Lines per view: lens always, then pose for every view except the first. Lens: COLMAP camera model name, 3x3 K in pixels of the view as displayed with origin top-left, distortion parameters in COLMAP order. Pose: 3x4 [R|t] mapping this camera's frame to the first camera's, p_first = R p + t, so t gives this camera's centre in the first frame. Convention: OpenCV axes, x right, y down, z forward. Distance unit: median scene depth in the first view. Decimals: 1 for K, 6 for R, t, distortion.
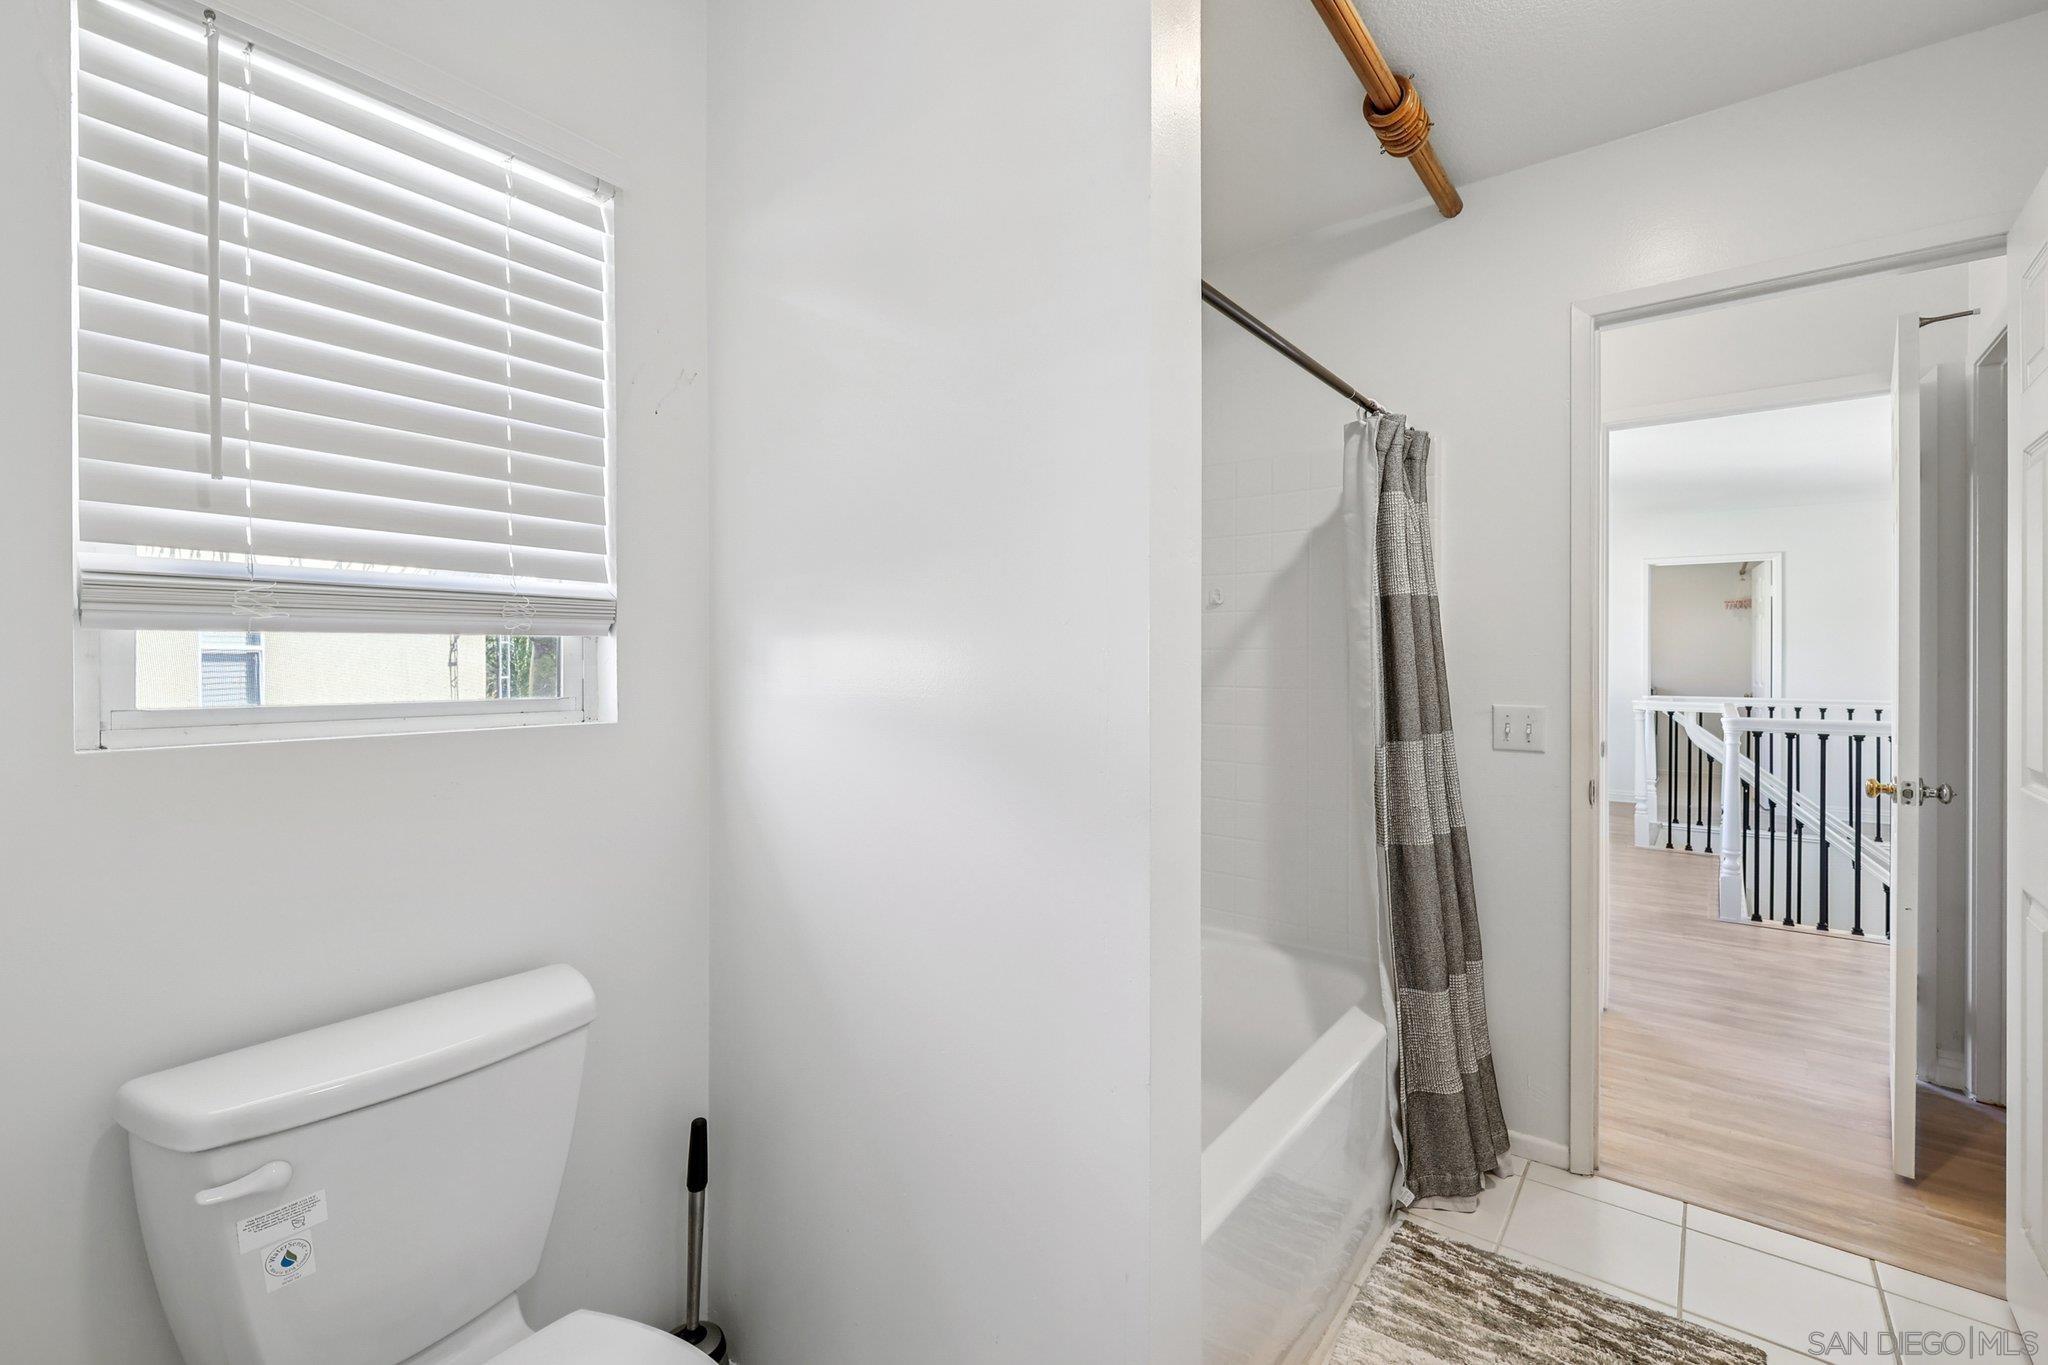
lens RADIAL K [[894.2, 0, 1023.2], [0, 894.2, 671.7], [0, 0, 1]] dist [-0.000857, 0.000561]
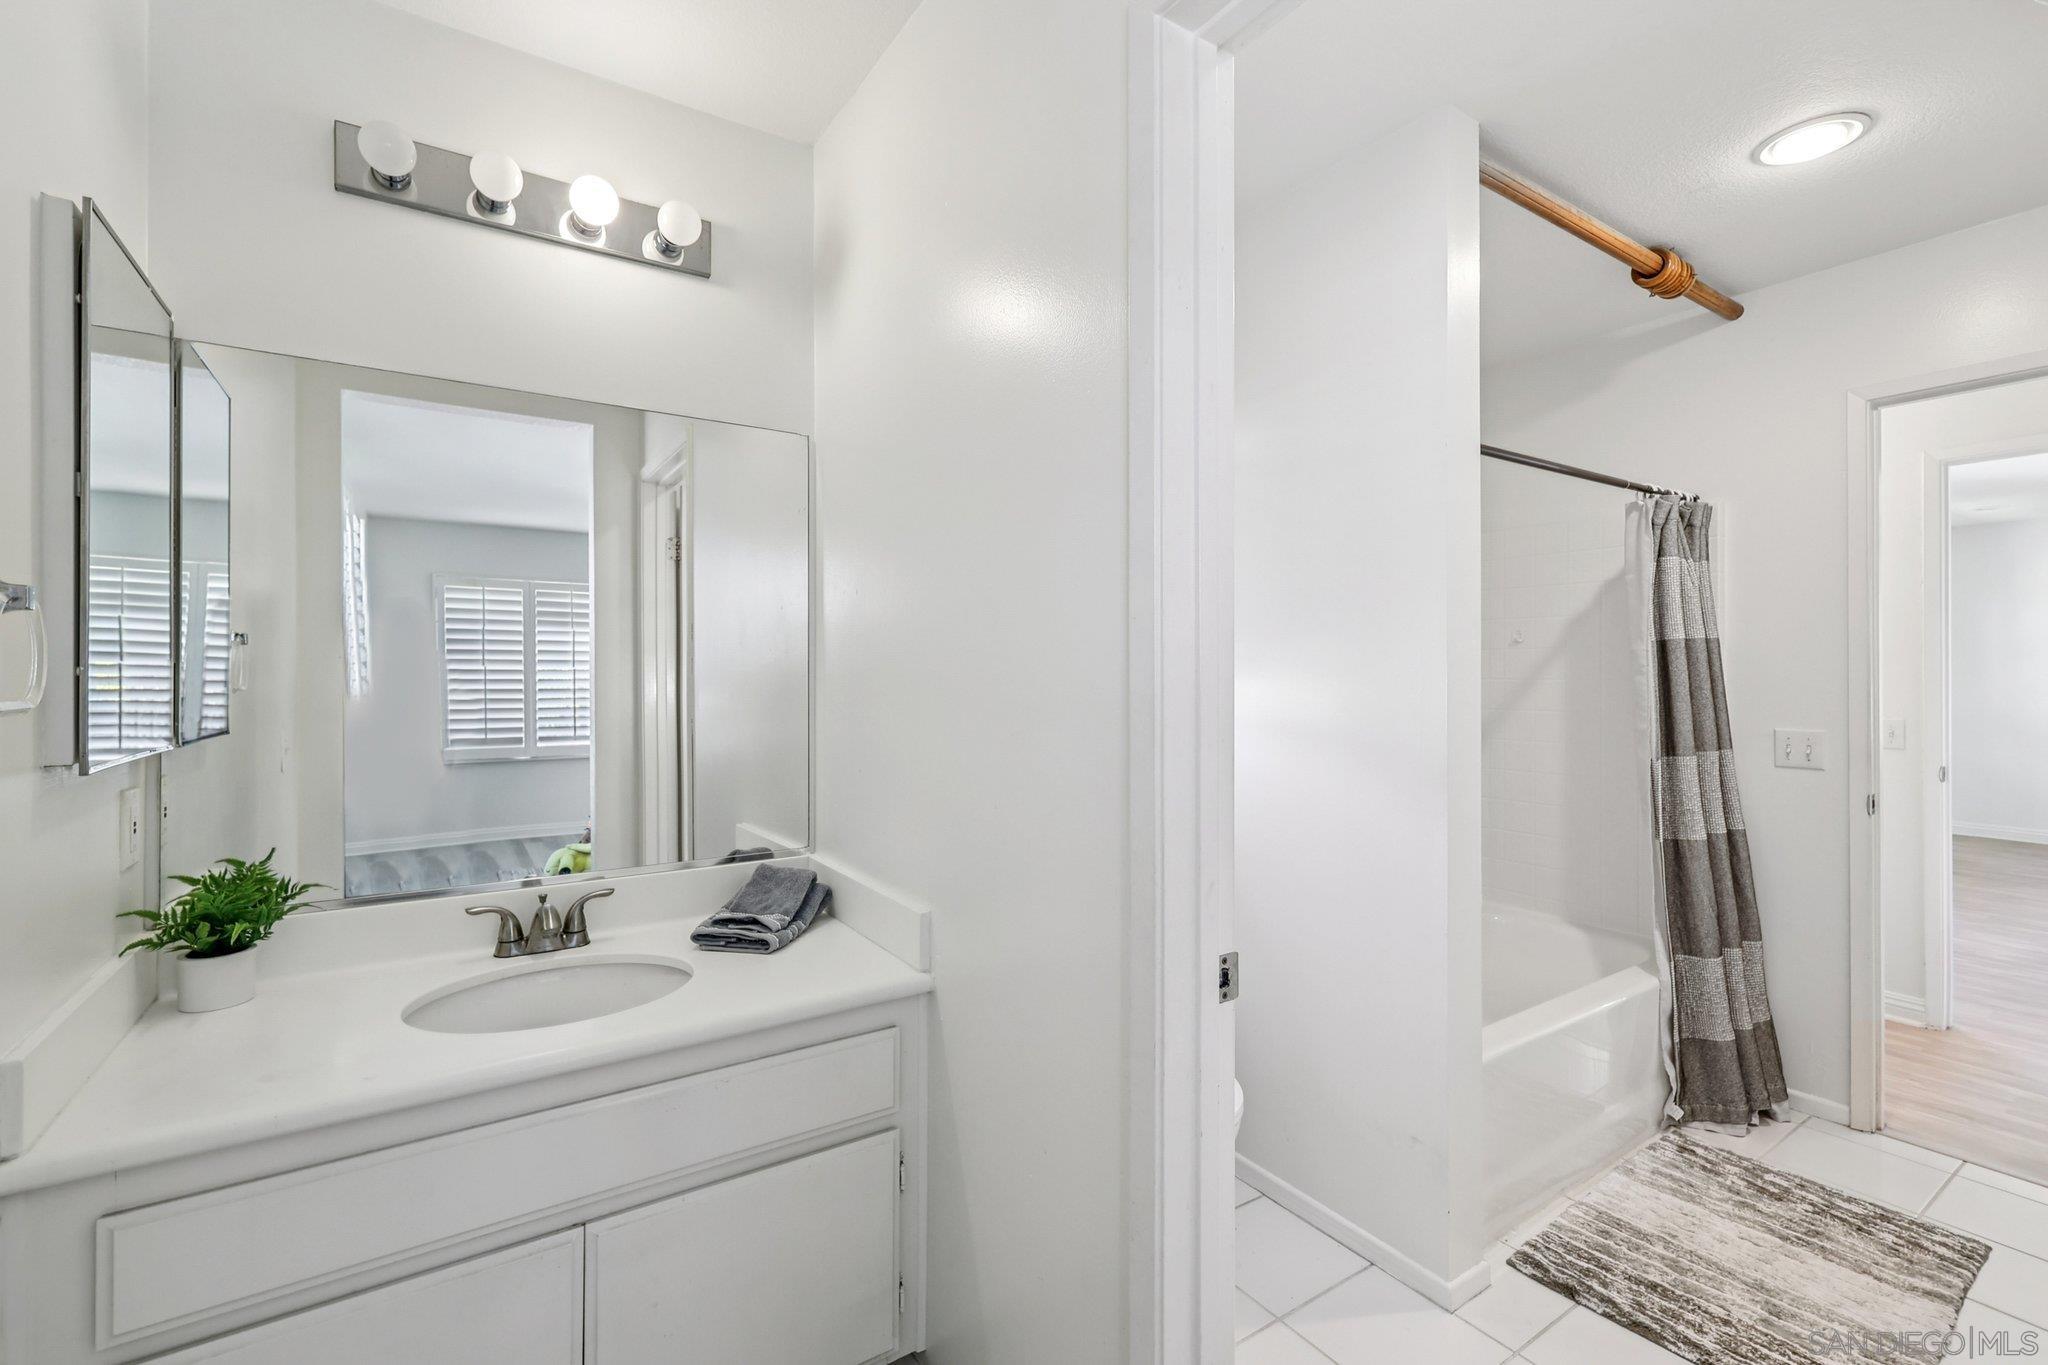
lens RADIAL K [[894.2, 0, 1027.6], [0, 894.2, 674.0], [0, 0, 1]] dist [-0.000857, 0.000561]
pose [[0.949471, -0.000030, -0.313856, -0.047691], [-0.004047, 0.999916, -0.012337, -0.018276], [0.313830, 0.012984, 0.949390, -0.478723]]
